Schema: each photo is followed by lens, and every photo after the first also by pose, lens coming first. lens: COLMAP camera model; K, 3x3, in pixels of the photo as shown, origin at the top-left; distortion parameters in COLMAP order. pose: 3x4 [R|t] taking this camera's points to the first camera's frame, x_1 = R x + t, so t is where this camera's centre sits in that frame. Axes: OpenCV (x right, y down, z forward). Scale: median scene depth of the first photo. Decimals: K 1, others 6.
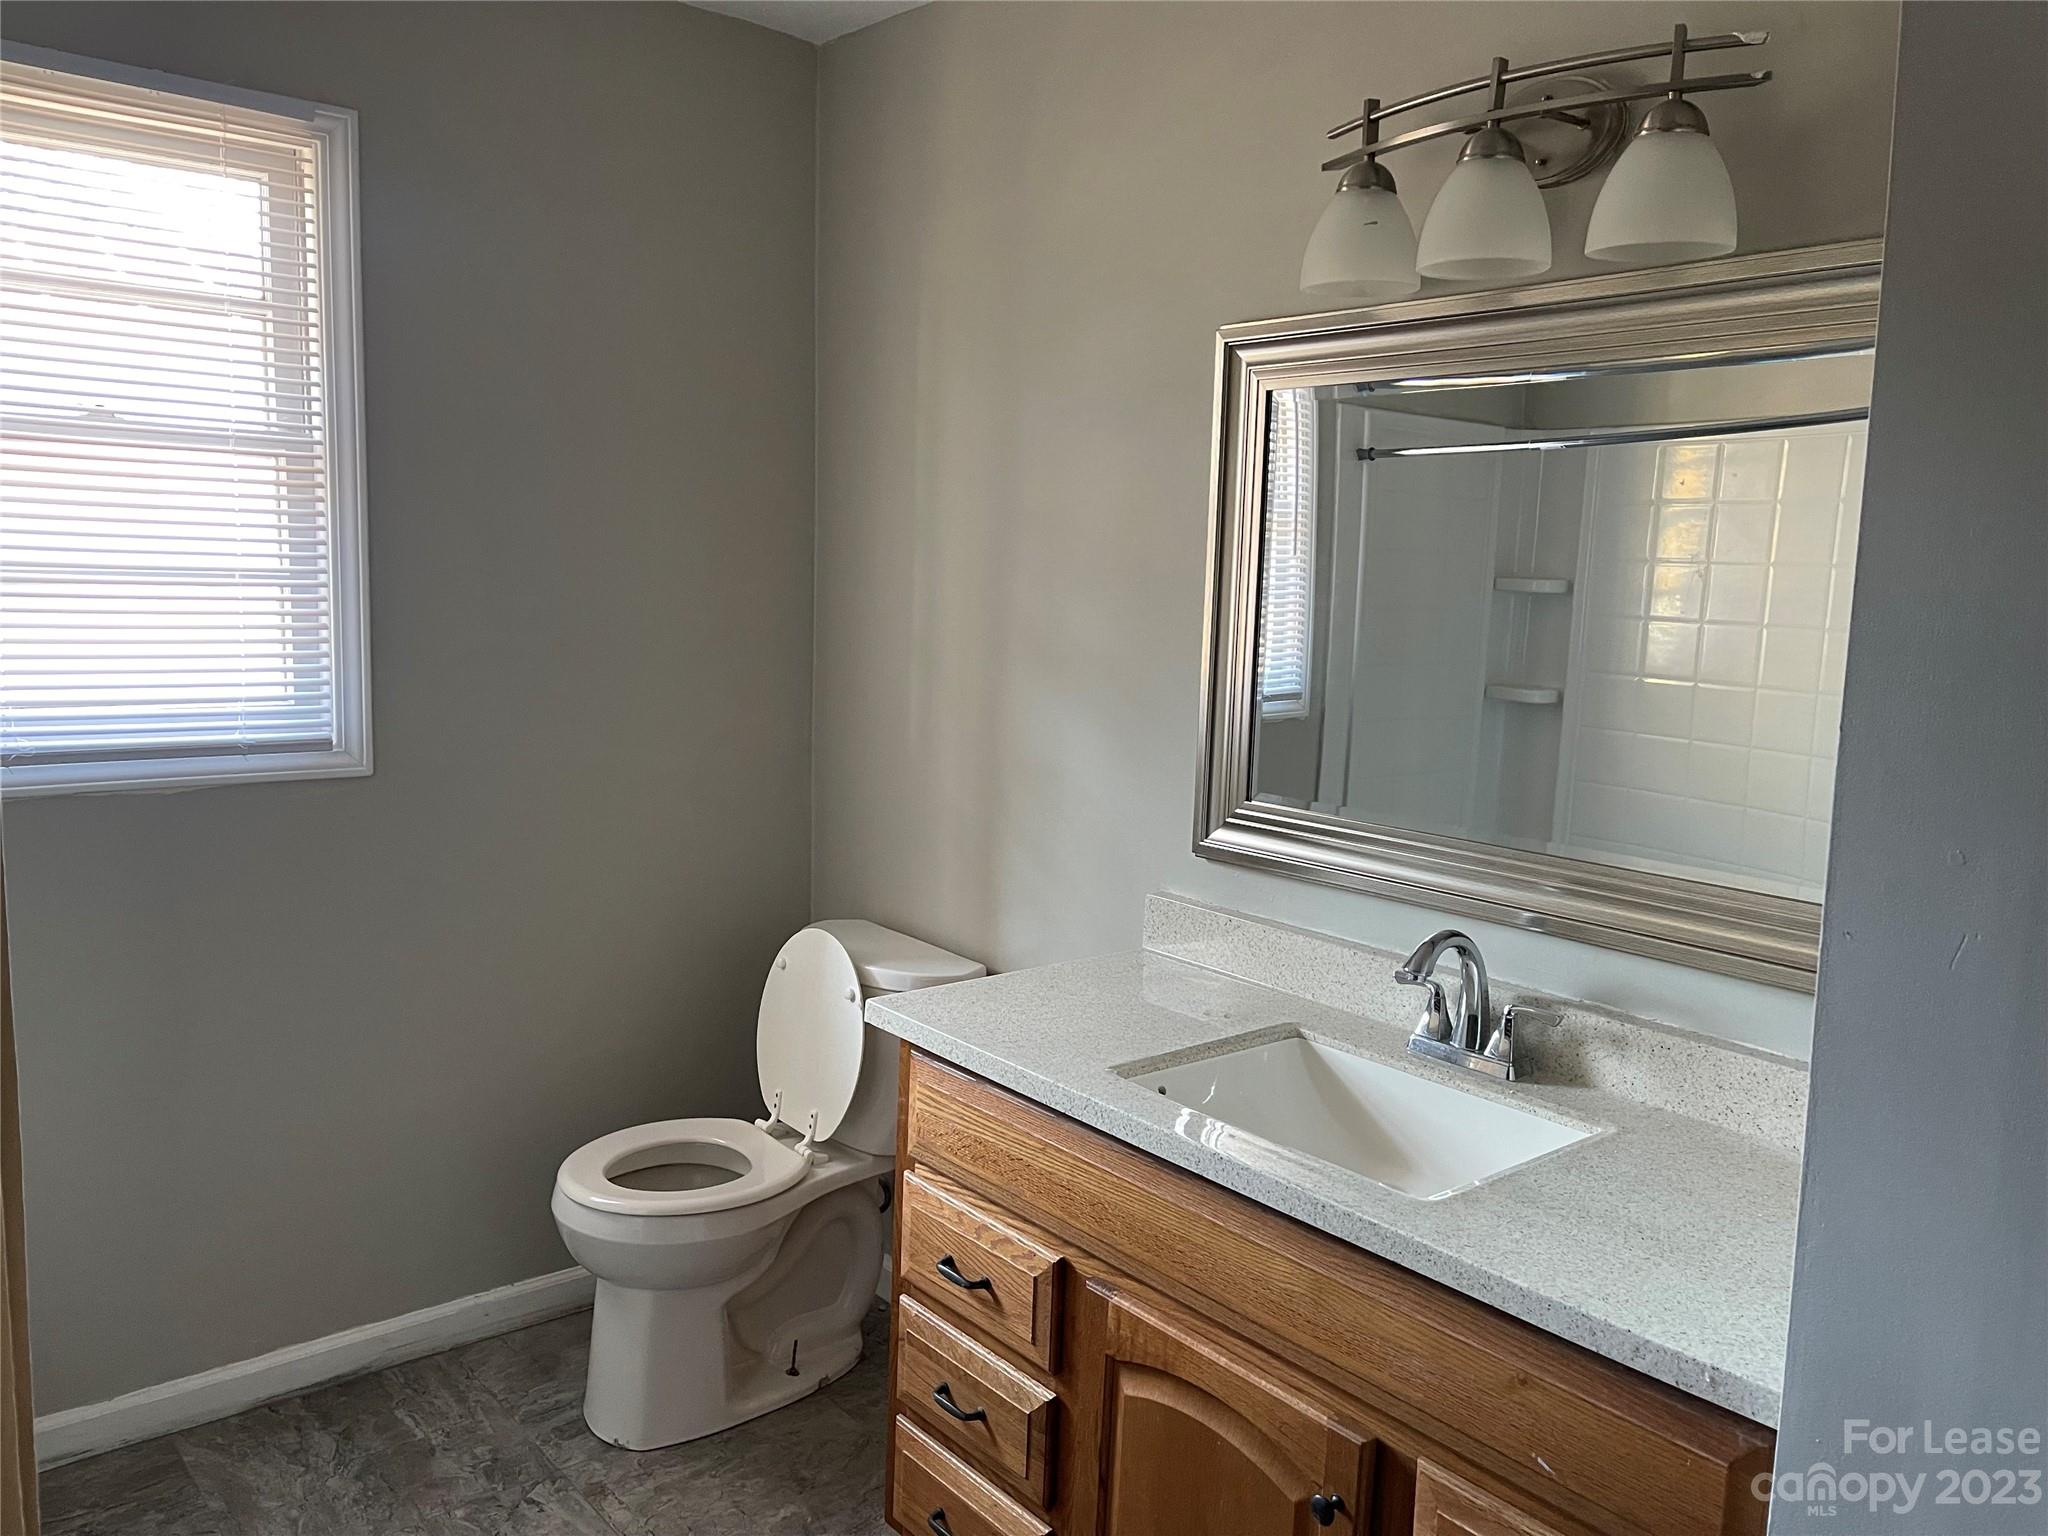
lens RADIAL K [[1538.2, 0, 1024.0], [0, 1538.2, 768.0], [0, 0, 1]] dist [0.030415, 0.003603]
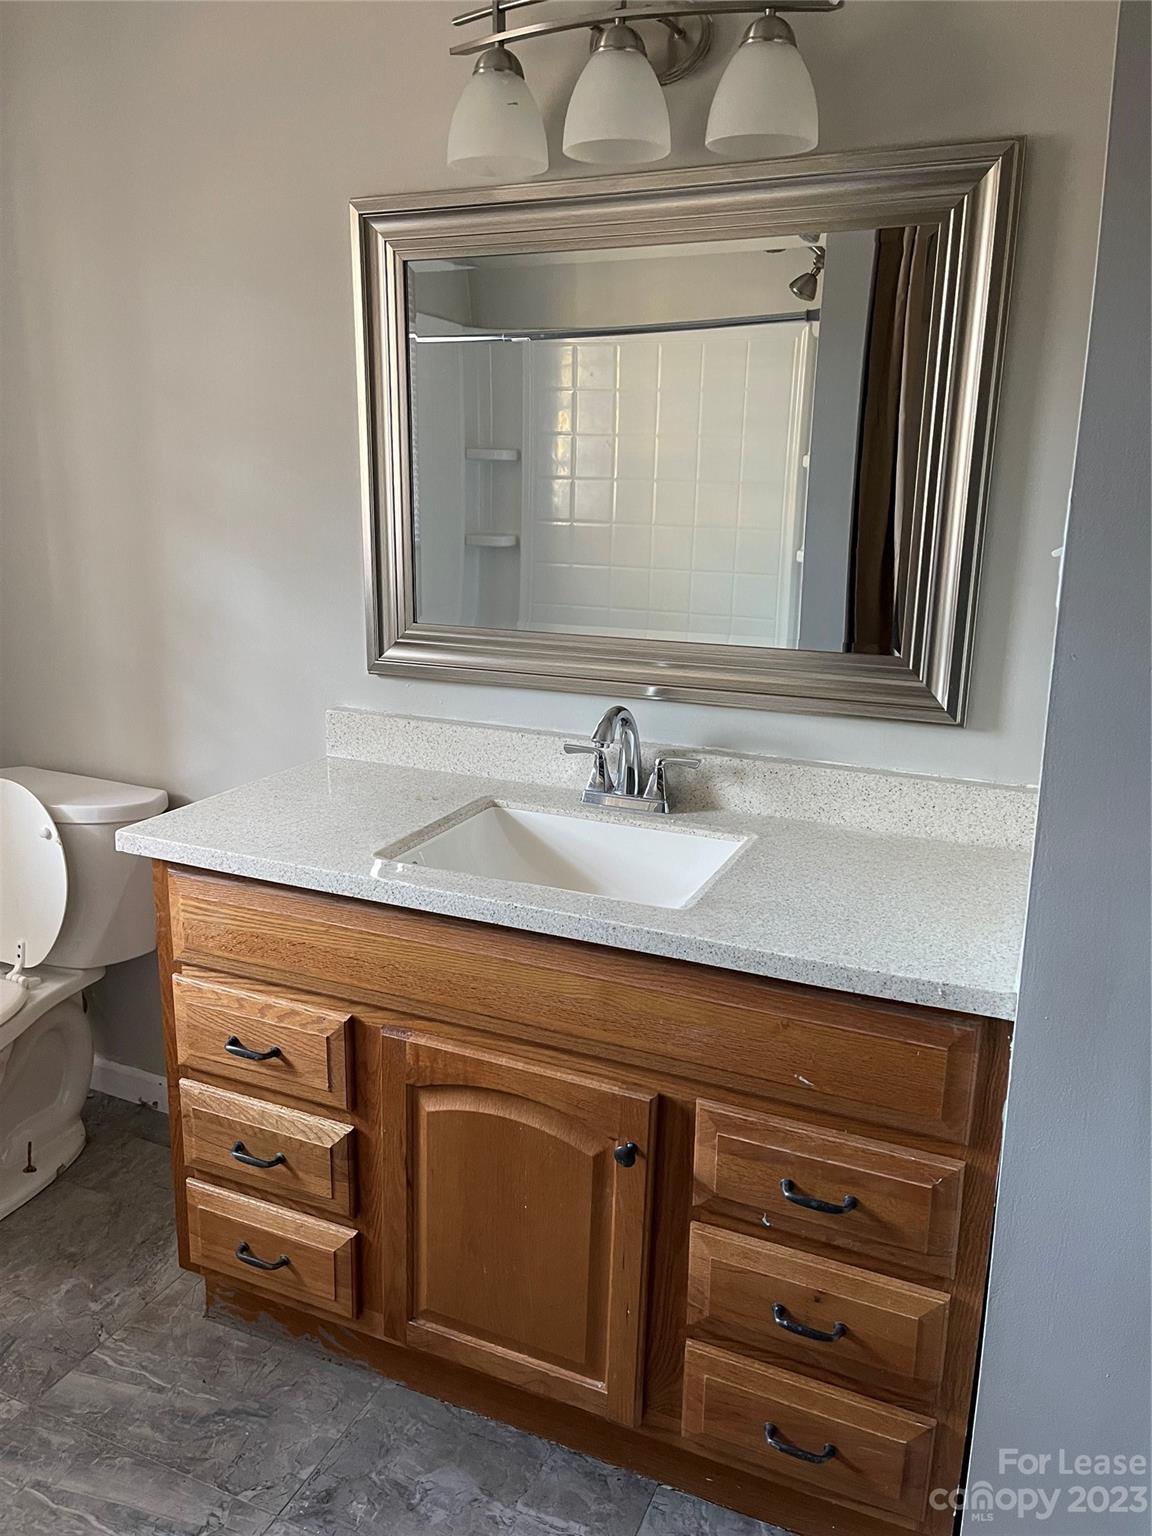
lens RADIAL K [[1158.6, 0, 576.0], [0, 1158.6, 768.0], [0, 0, 1]] dist [0.080067, -0.096917]
pose [[0.901126, -0.130305, 0.413512, -0.158997], [0.074809, 0.986192, 0.147743, 0.010298], [-0.427054, -0.102201, 0.898432, 0.137923]]
